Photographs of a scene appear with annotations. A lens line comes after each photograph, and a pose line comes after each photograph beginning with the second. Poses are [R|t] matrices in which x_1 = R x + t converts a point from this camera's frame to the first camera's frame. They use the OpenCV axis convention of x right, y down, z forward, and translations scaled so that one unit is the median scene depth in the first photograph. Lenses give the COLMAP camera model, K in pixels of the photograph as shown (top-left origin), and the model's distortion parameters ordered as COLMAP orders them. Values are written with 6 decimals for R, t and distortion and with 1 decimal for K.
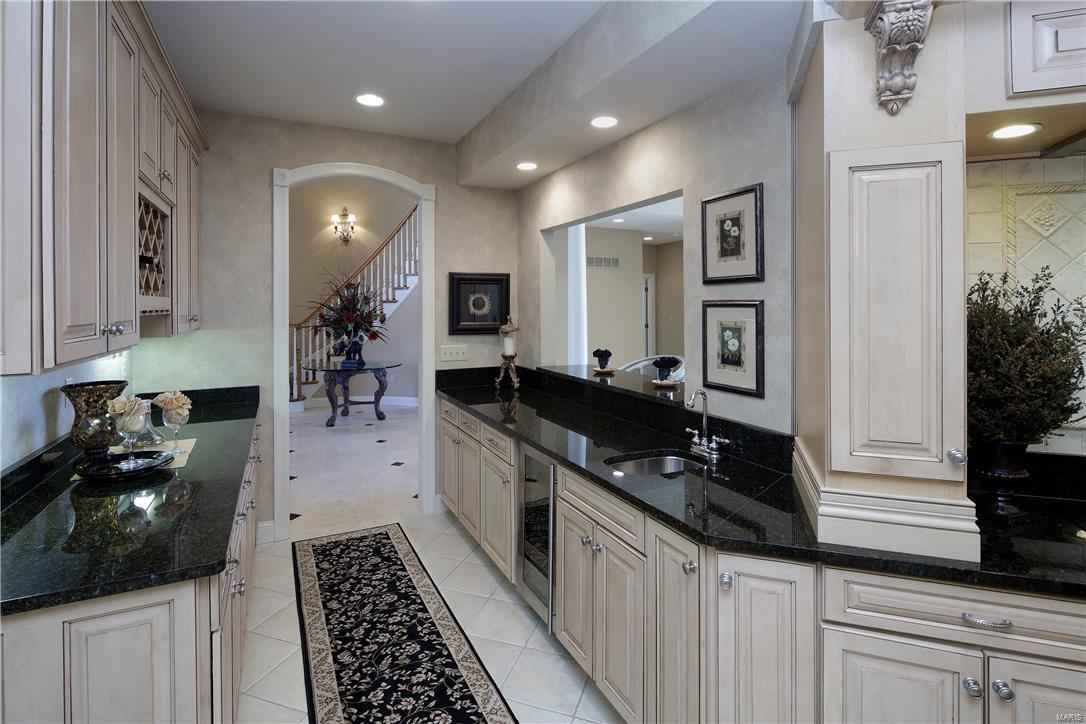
lens RADIAL K [[527.9, 0, 543.9], [0, 527.9, 304.3], [0, 0, 1]] dist [0.002485, -0.007698]
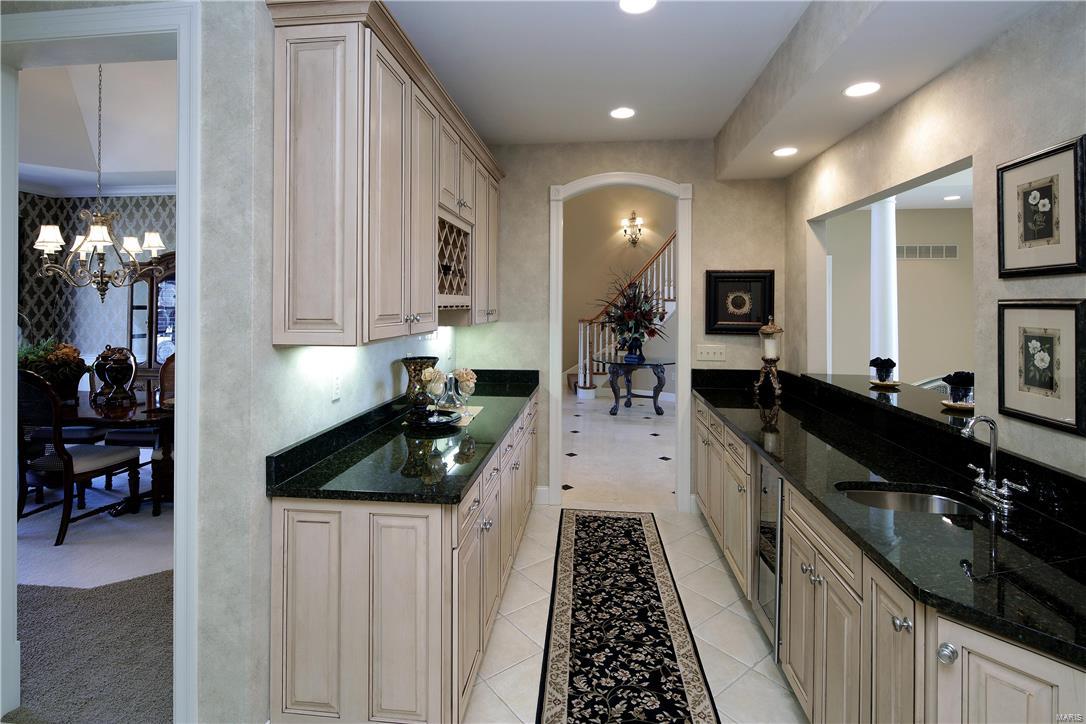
lens RADIAL K [[529.4, 0, 530.6], [0, 529.4, 300.9], [0, 0, 1]] dist [-0.002967, -0.001377]
pose [[0.833660, 0.004234, -0.552261, 0.136451], [-0.006371, 0.999978, -0.001950, 0.000540], [0.552241, 0.005144, 0.833669, -0.002846]]
